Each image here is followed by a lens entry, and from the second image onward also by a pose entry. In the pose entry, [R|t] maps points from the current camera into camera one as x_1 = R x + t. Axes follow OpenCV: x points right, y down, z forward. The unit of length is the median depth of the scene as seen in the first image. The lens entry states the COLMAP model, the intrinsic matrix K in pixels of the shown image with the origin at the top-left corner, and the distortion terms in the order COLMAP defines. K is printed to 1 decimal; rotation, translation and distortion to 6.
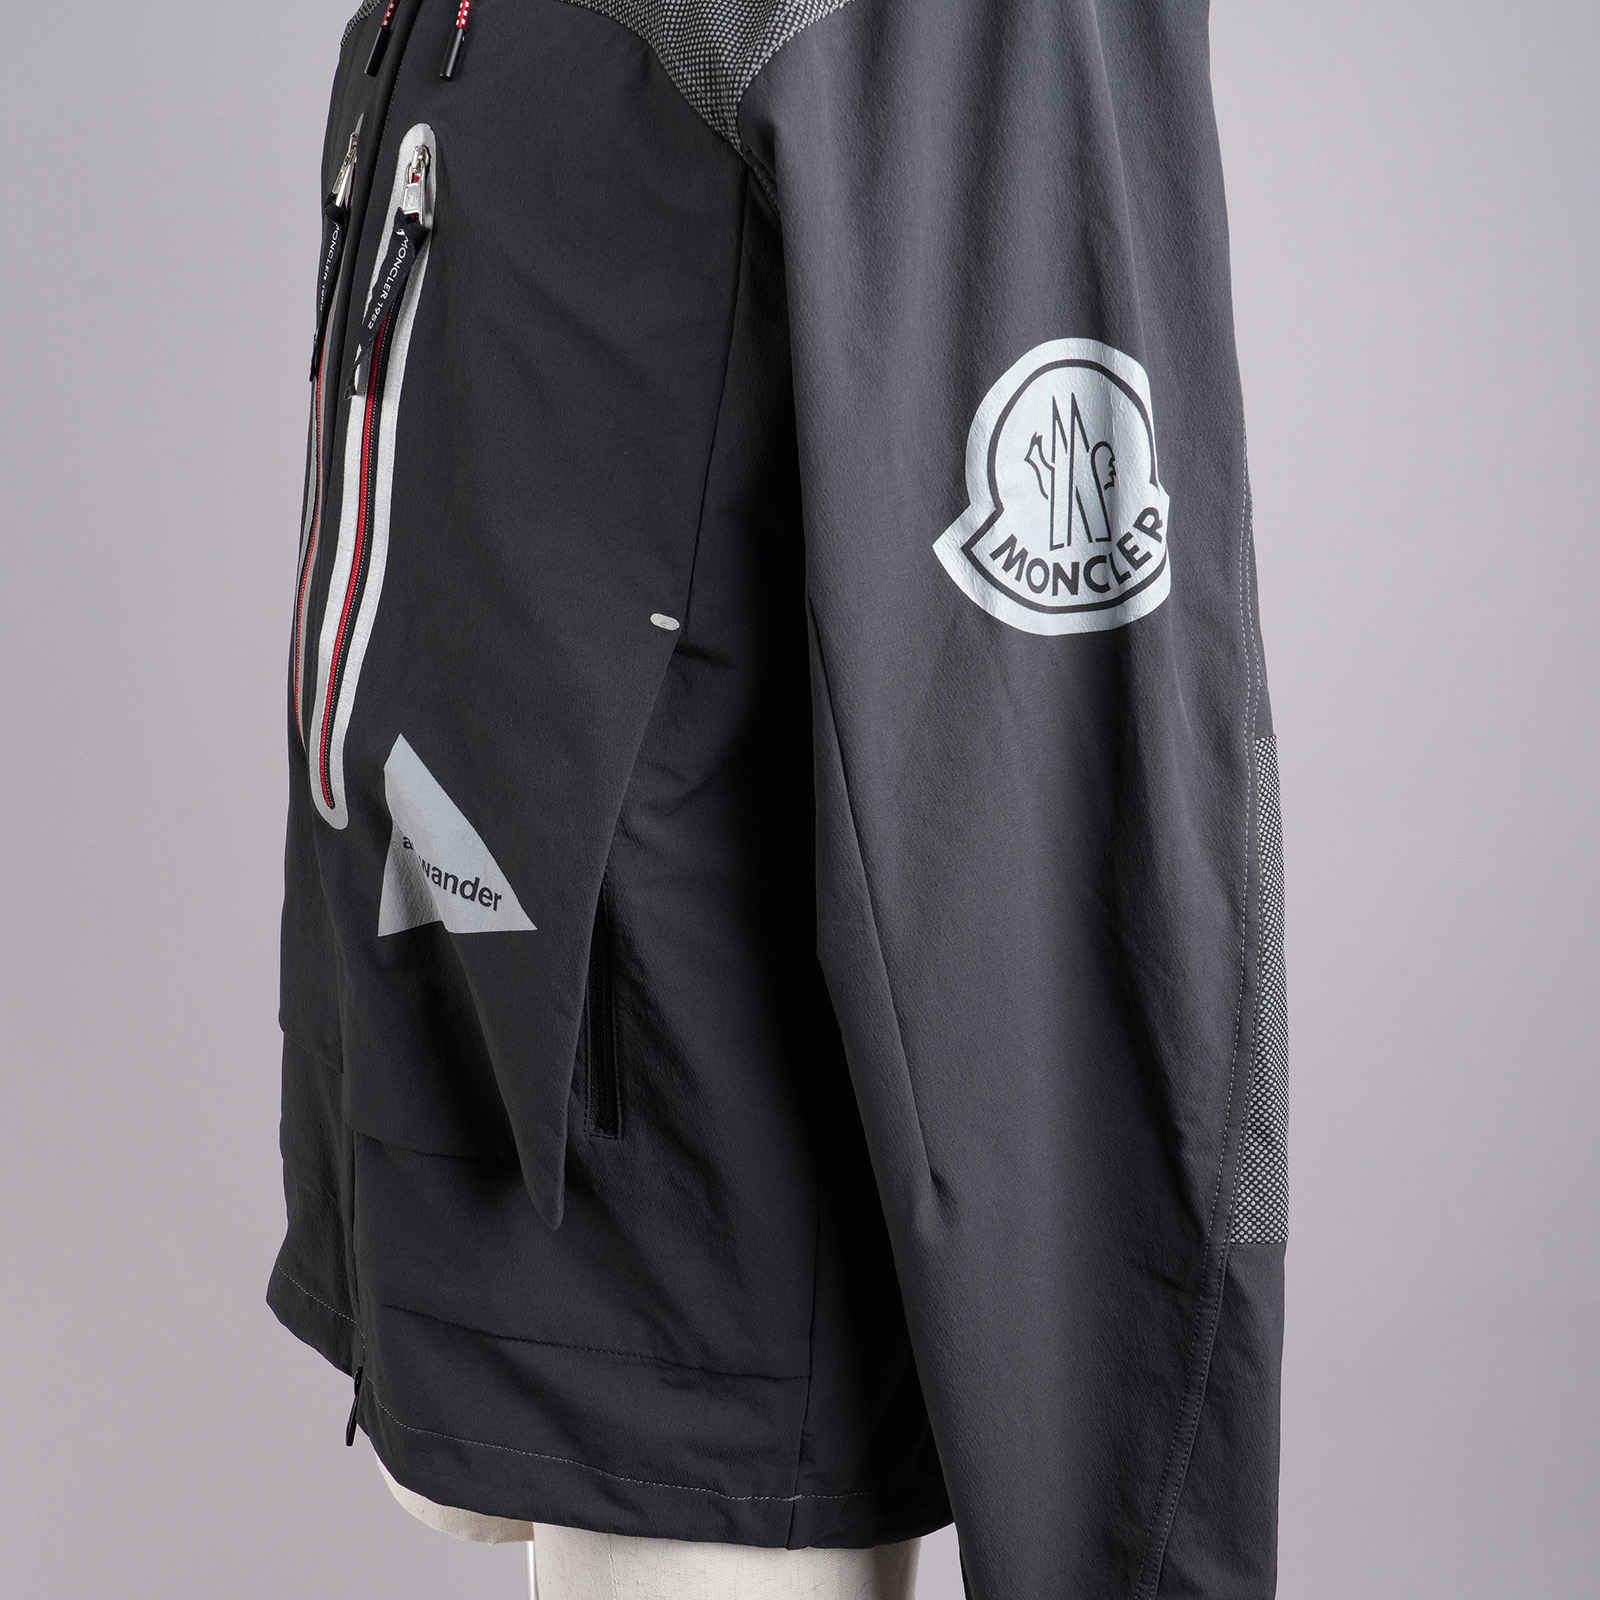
lens RADIAL K [[2457.9, 0, 796.8], [0, 2457.9, 786.4], [0, 0, 1]] dist [0.011429, 0.000000]
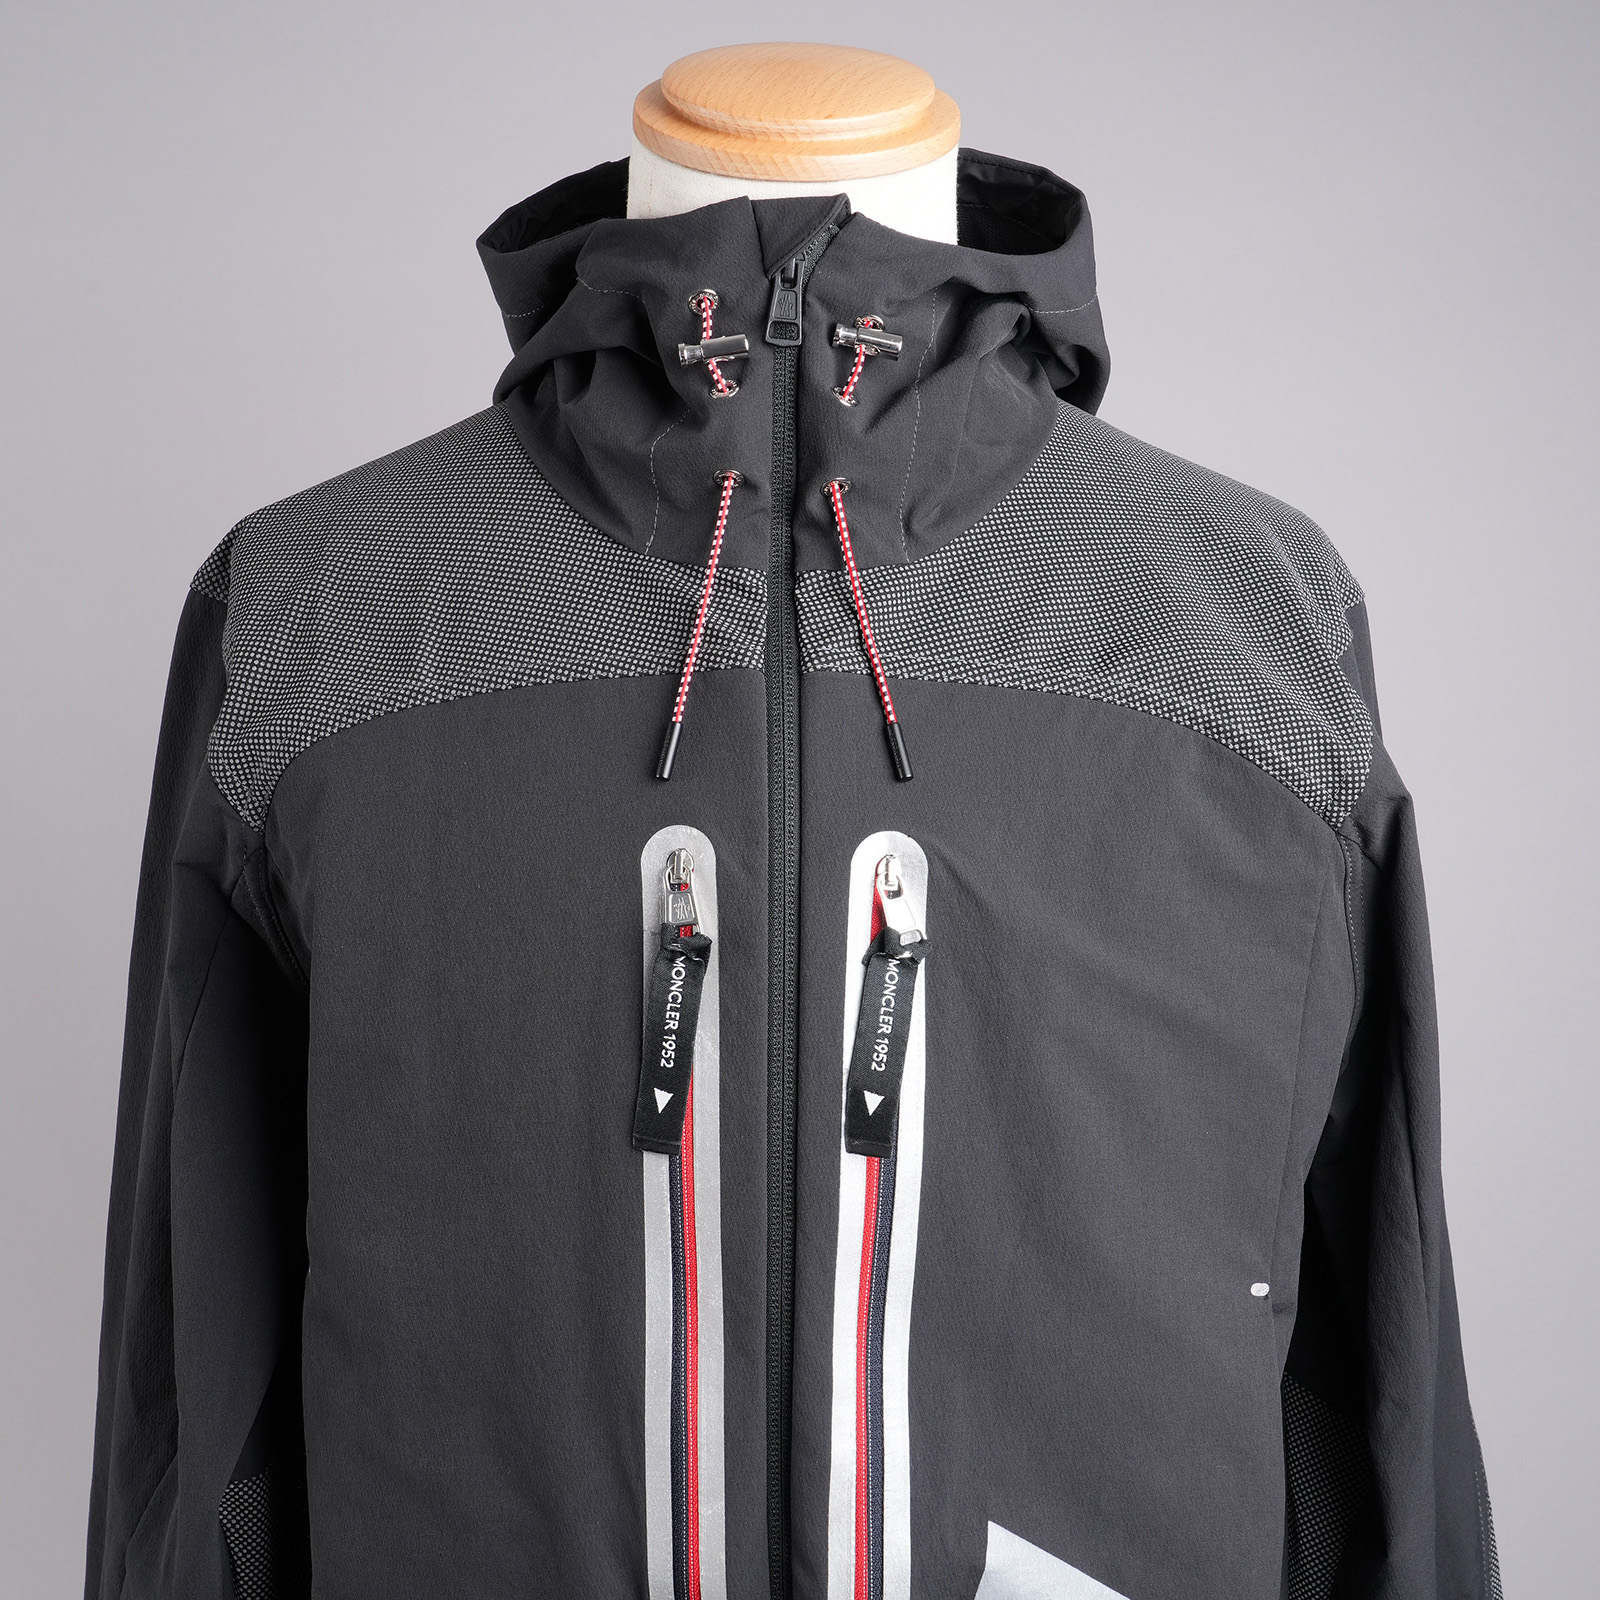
lens RADIAL K [[2457.9, 0, 799.4], [0, 2457.9, 798.6], [0, 0, 1]] dist [0.011429, 0.000000]
pose [[0.497570, -0.118805, 0.859249, -0.988149], [0.253428, 0.967267, -0.013014, -0.296734], [-0.829577, 0.224233, 0.511391, 0.614551]]
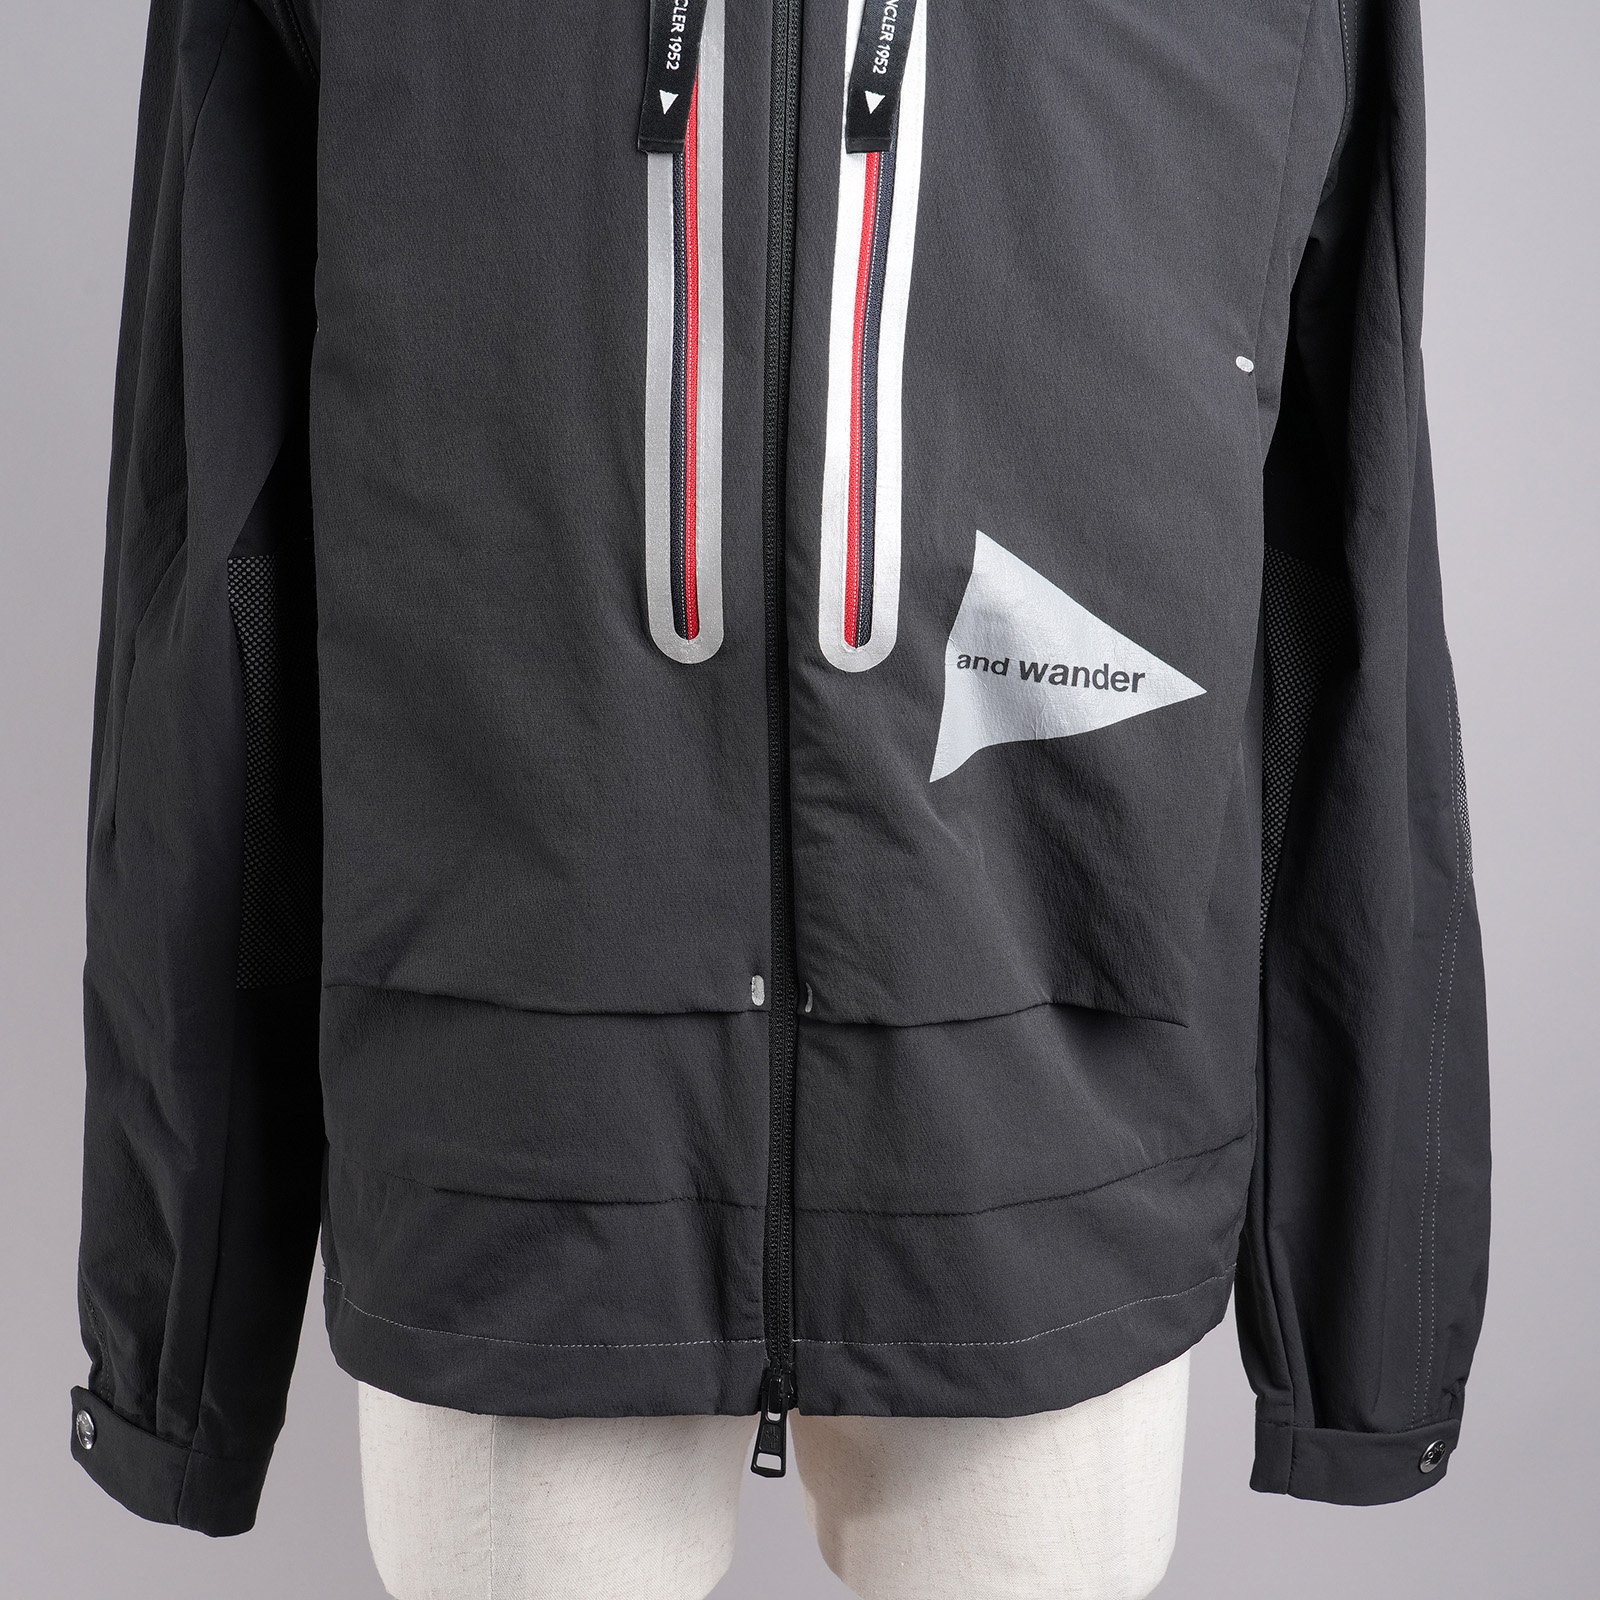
lens RADIAL K [[2457.9, 0, 815.0], [0, 2457.9, 786.5], [0, 0, 1]] dist [0.011429, 0.000000]
pose [[0.490762, -0.151173, 0.858079, -1.056136], [0.233921, 0.971537, 0.037375, 0.023416], [-0.839305, 0.182380, 0.512156, 0.672345]]
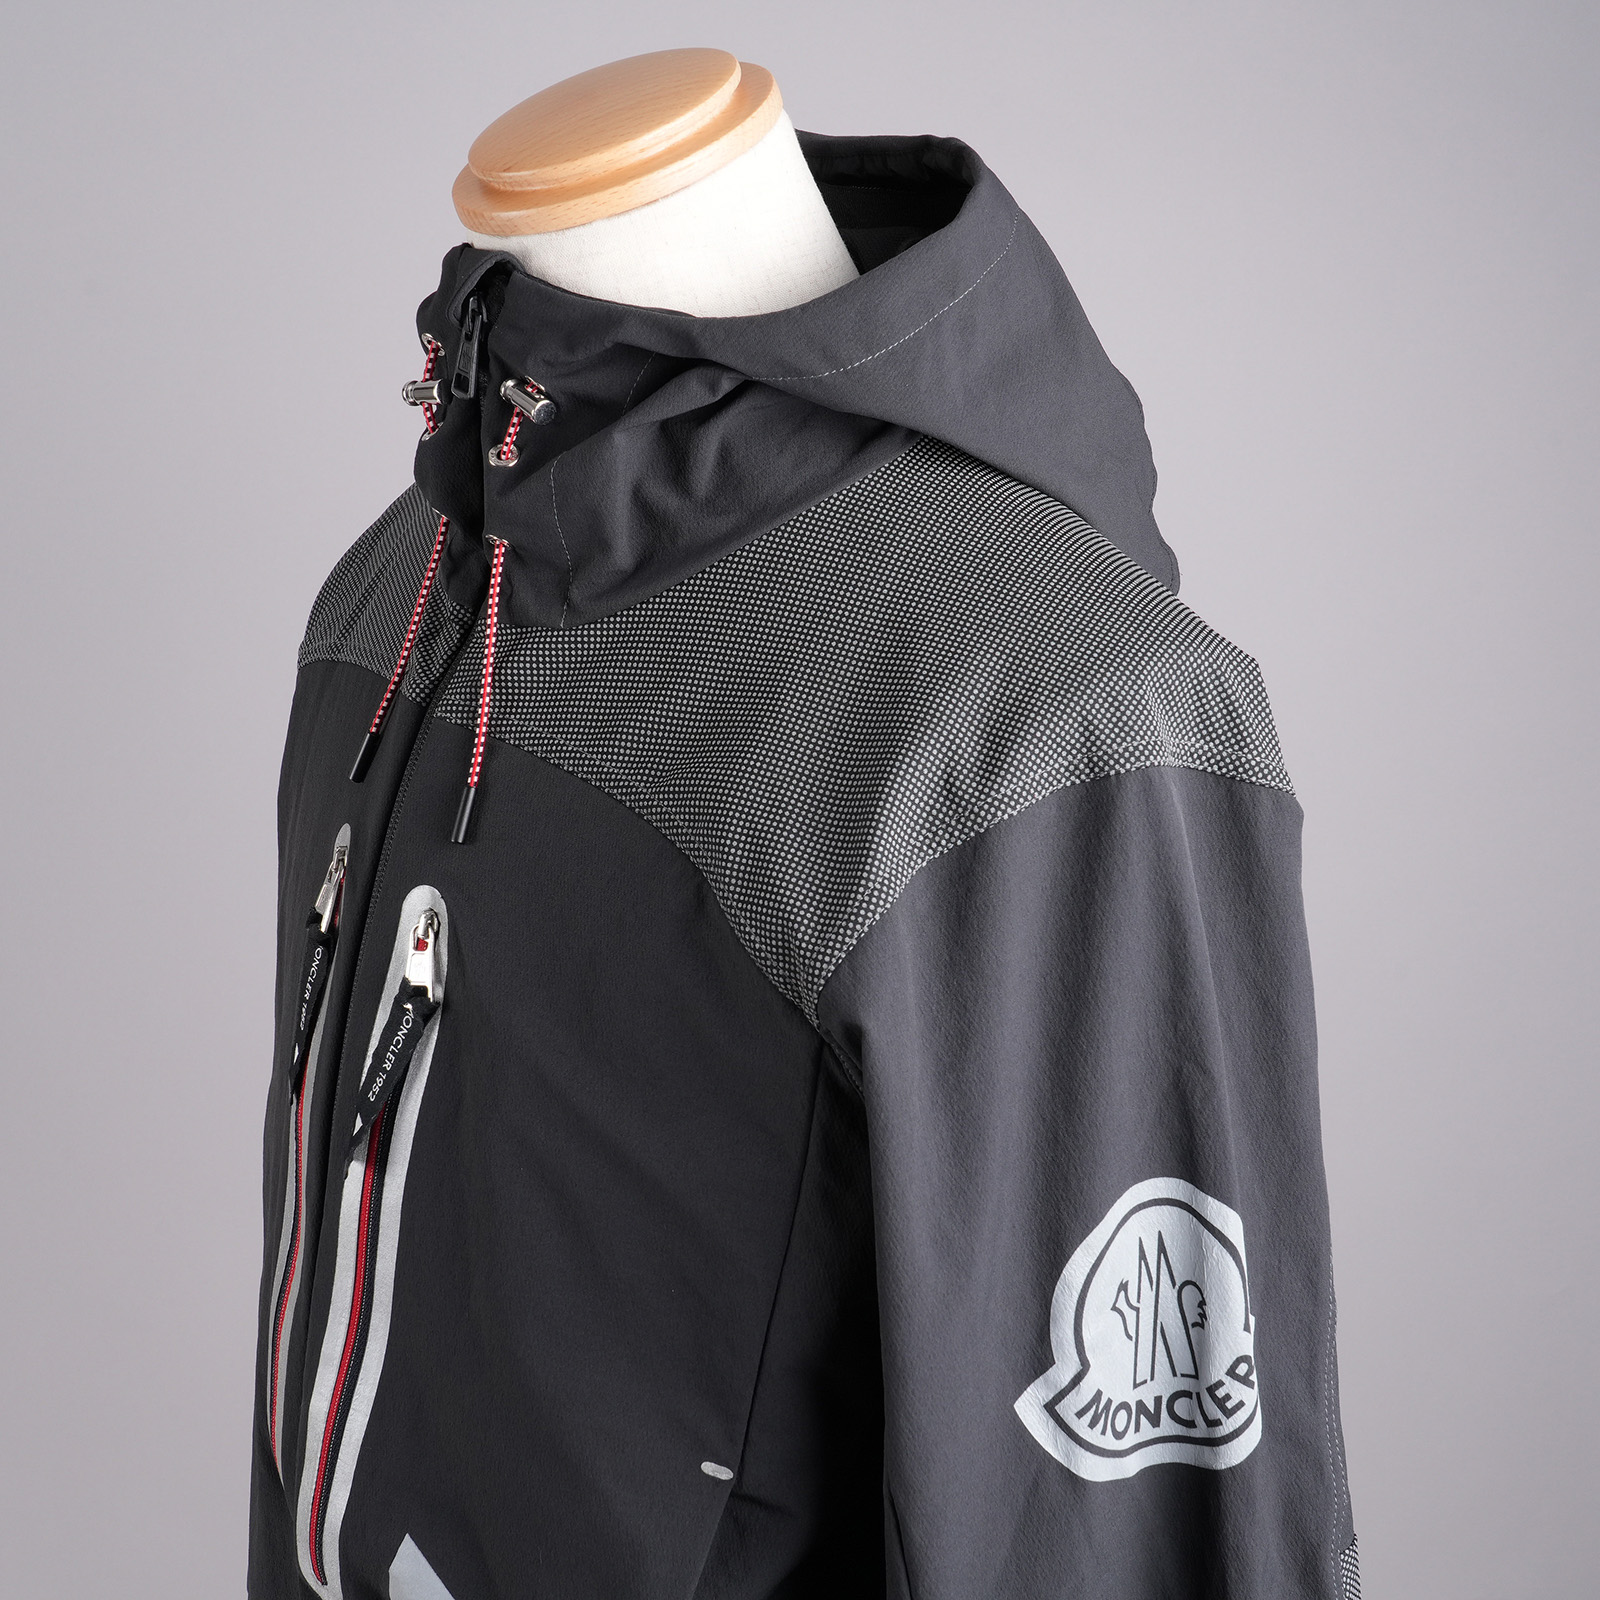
lens RADIAL K [[2457.9, 0, 815.7], [0, 2457.9, 809.4], [0, 0, 1]] dist [0.011429, 0.000000]
pose [[0.995767, -0.011214, 0.091229, -0.099631], [0.009487, 0.999768, 0.019341, -0.336811], [-0.091425, -0.018394, 0.995642, 0.089478]]
